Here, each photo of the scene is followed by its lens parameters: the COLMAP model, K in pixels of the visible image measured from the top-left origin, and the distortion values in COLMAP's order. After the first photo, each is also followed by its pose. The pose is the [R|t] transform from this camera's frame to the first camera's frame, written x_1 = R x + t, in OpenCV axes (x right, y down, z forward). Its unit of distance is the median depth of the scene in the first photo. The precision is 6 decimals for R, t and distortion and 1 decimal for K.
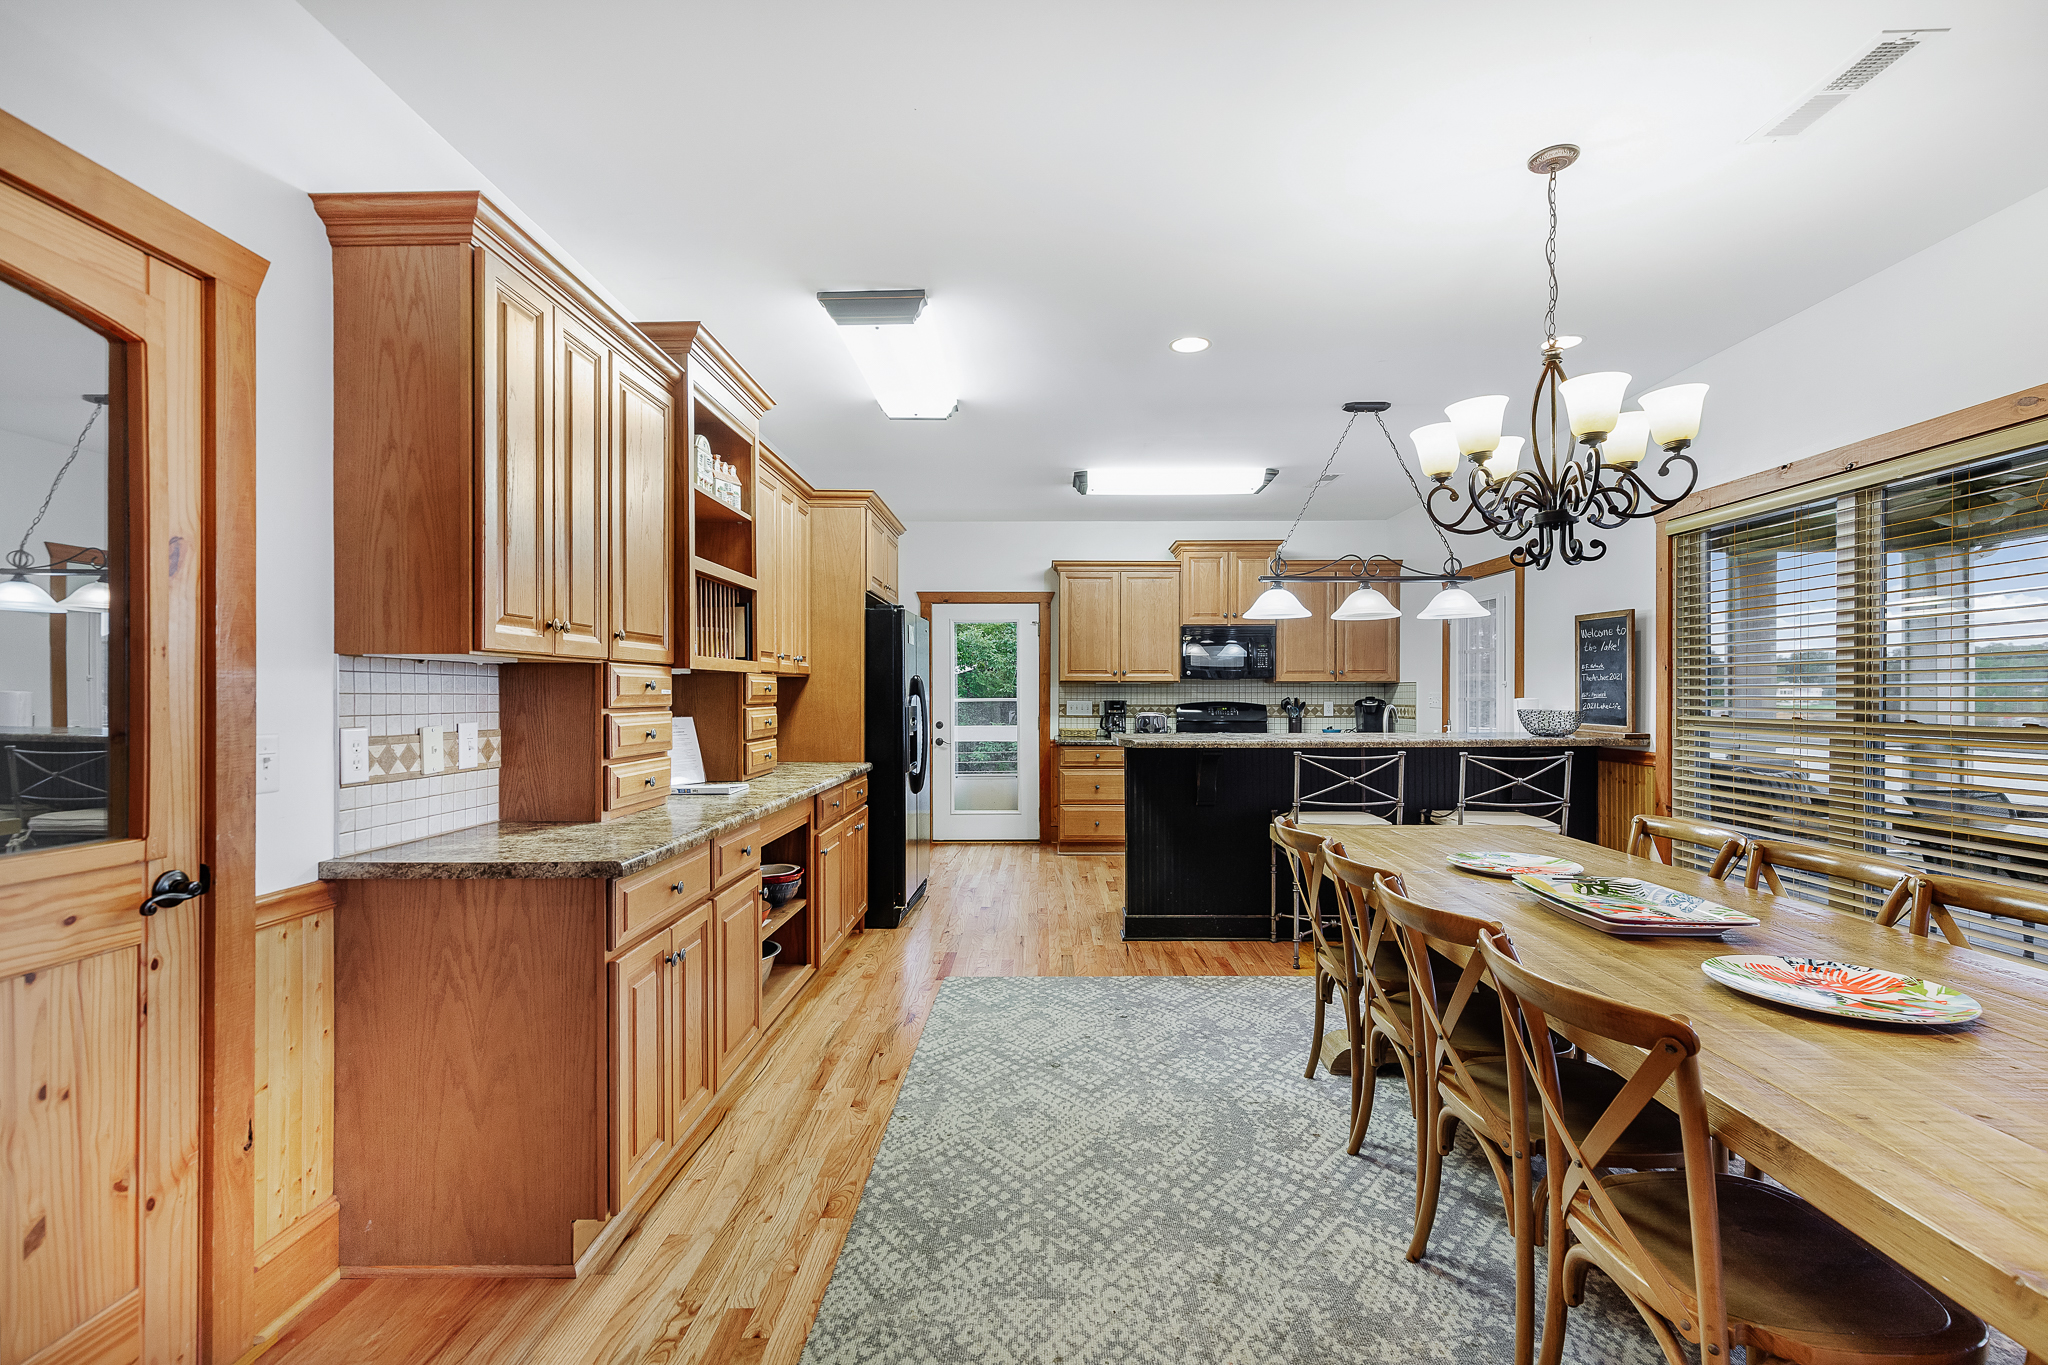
lens RADIAL K [[931.3, 0, 1033.0], [0, 931.3, 686.1], [0, 0, 1]] dist [0.002212, 0.000048]
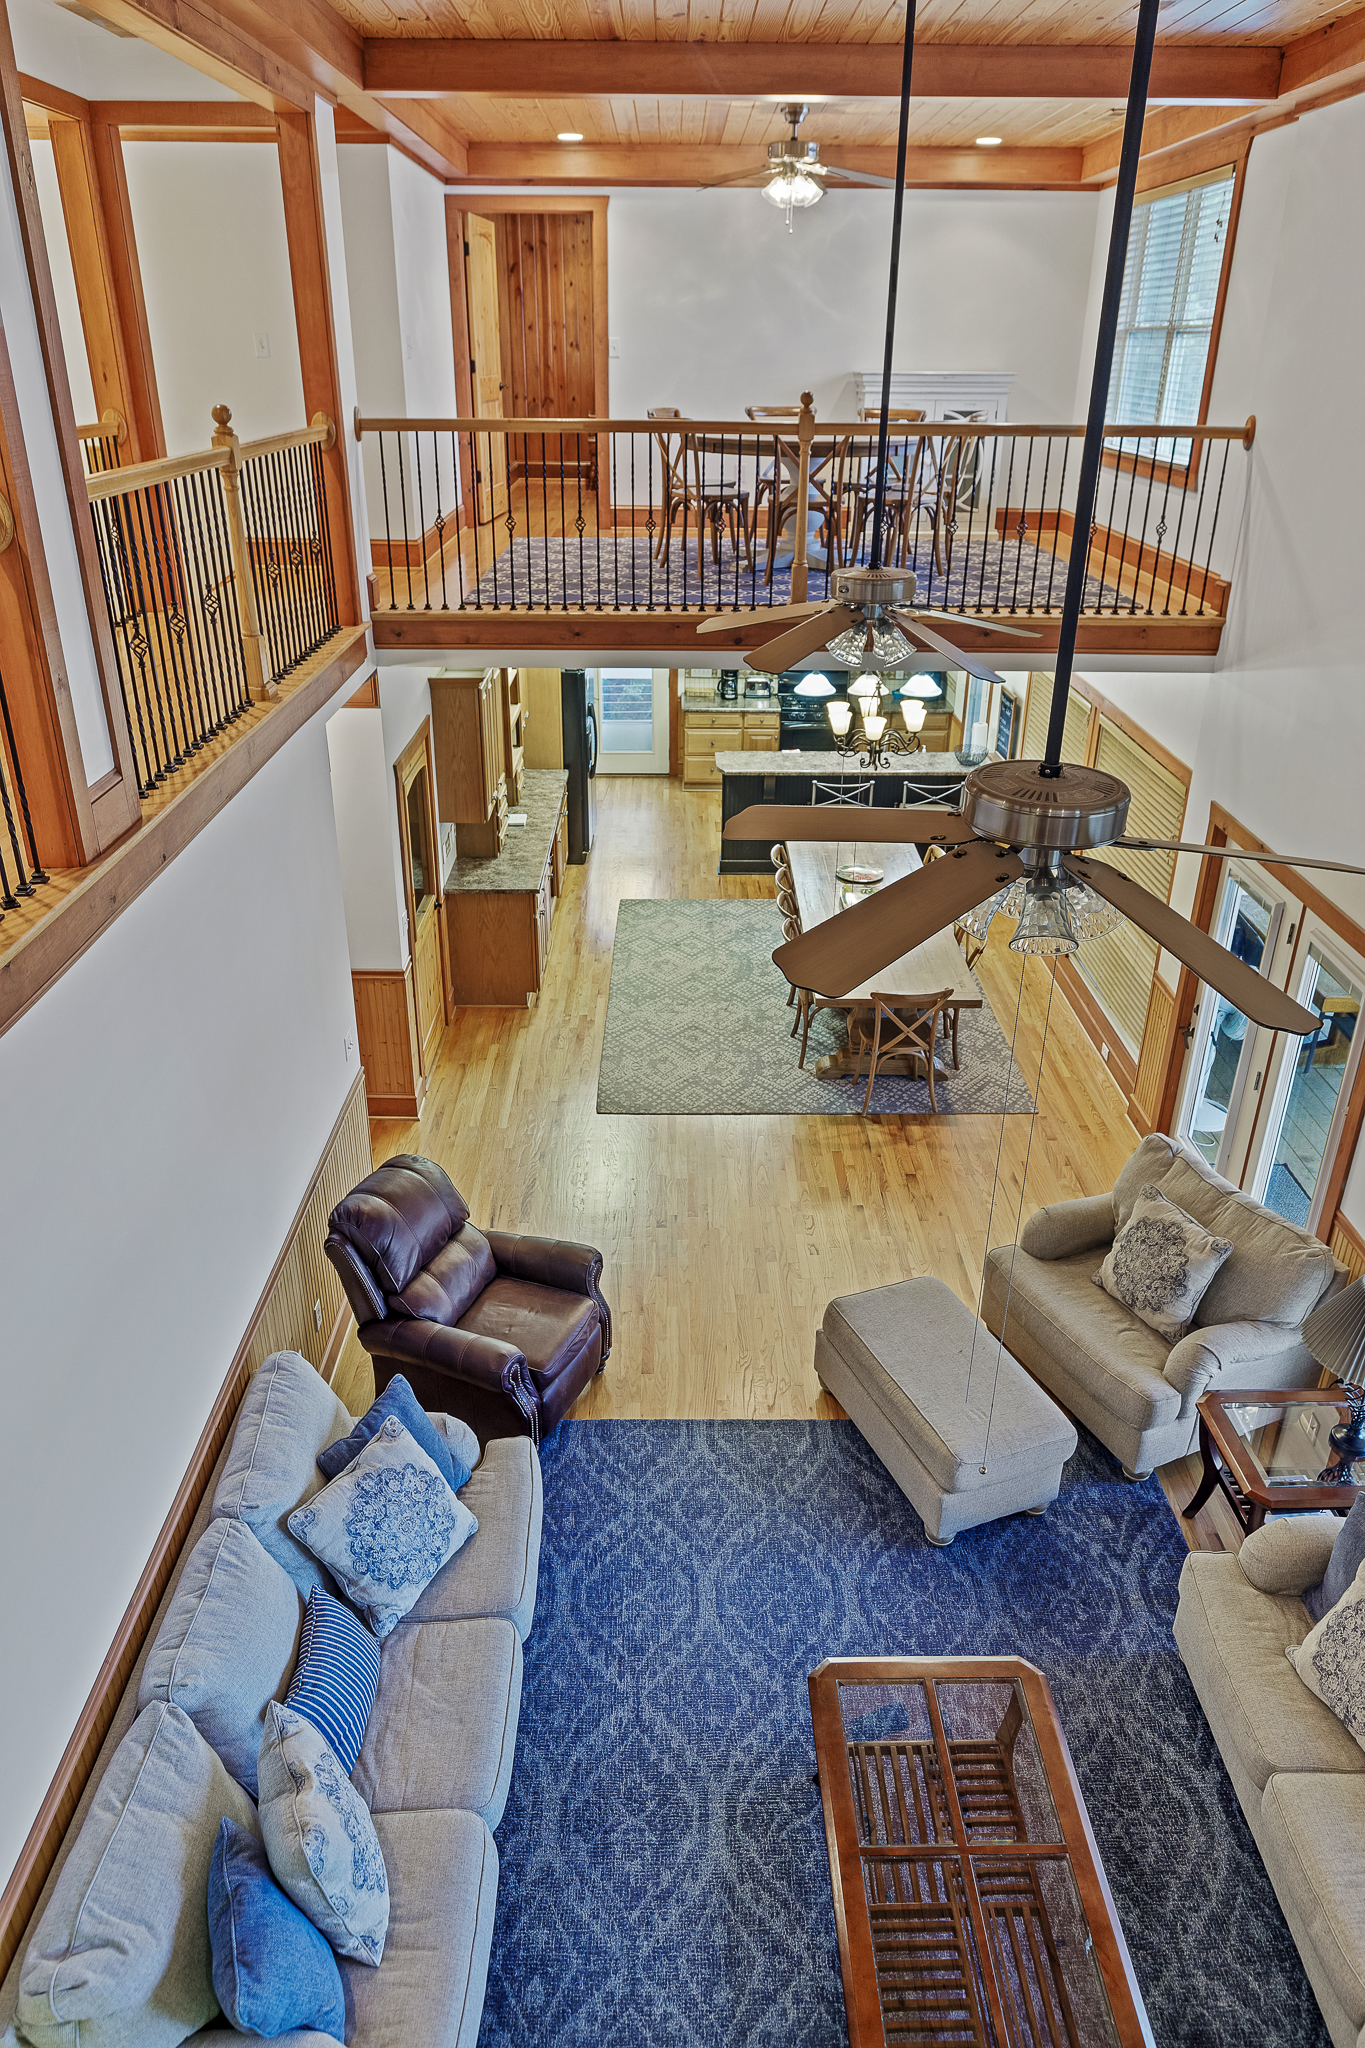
lens RADIAL K [[1439.6, 0, 682.5], [0, 1439.6, 1024.0], [0, 0, 1]] dist [-0.005486, -0.005451]
pose [[0.999794, -0.000706, 0.020278, -0.034164], [-0.008432, 0.894558, 0.446872, -0.958594], [-0.018456, -0.446951, 0.894368, -2.157467]]
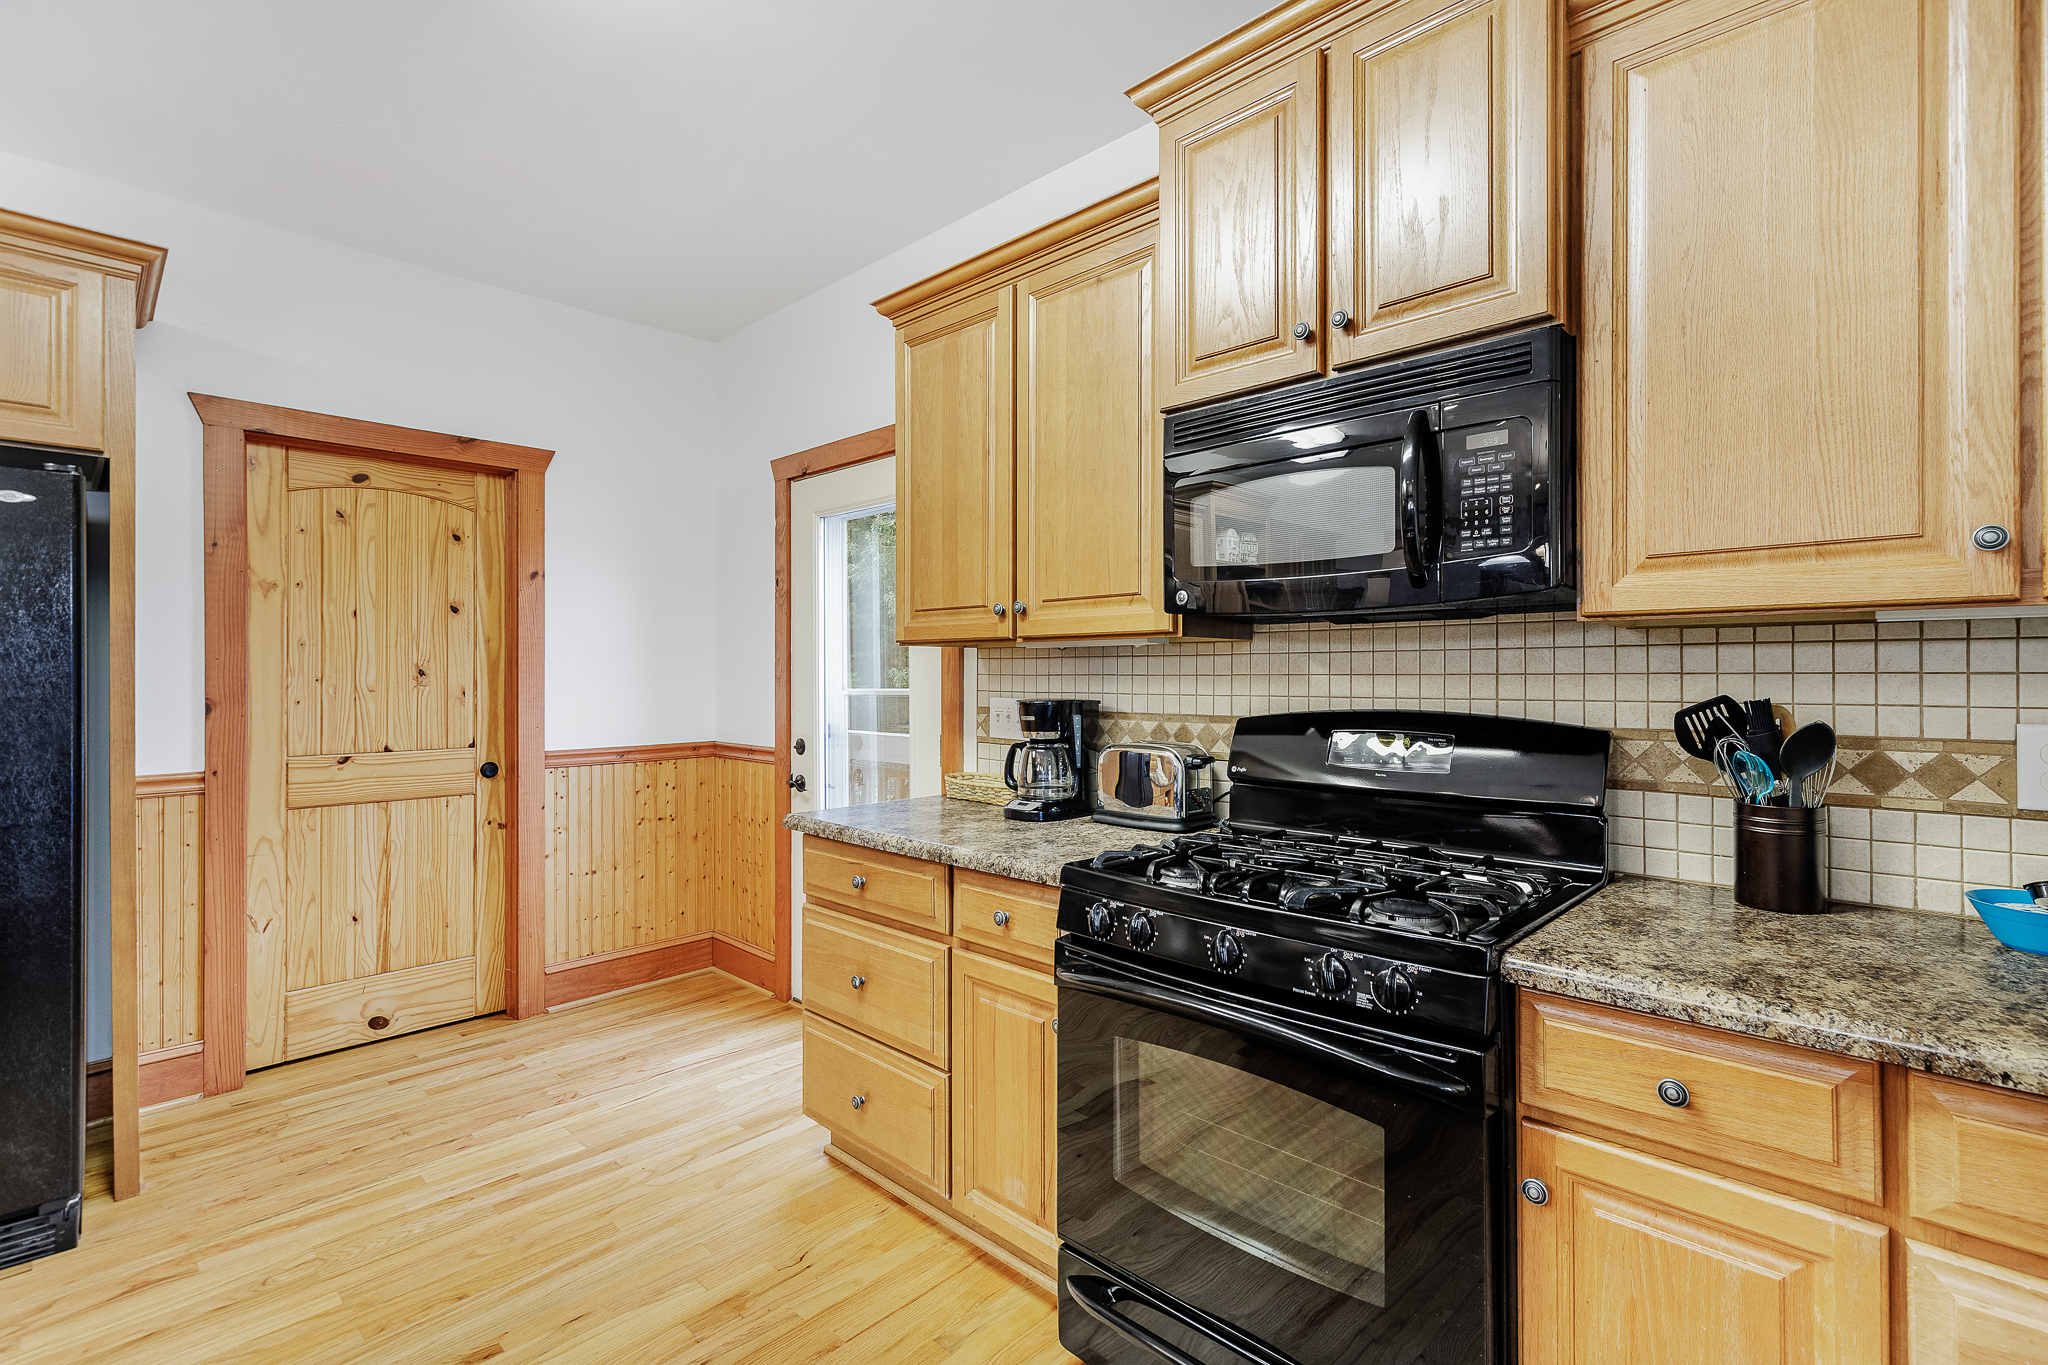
lens RADIAL K [[934.6, 0, 1049.0], [0, 934.6, 672.6], [0, 0, 1]] dist [0.003824, -0.000128]
pose [[0.727477, -0.003339, -0.686124, 0.699686], [0.006850, 0.999974, 0.002397, 0.013023], [0.686098, -0.006444, 0.727481, 1.746170]]
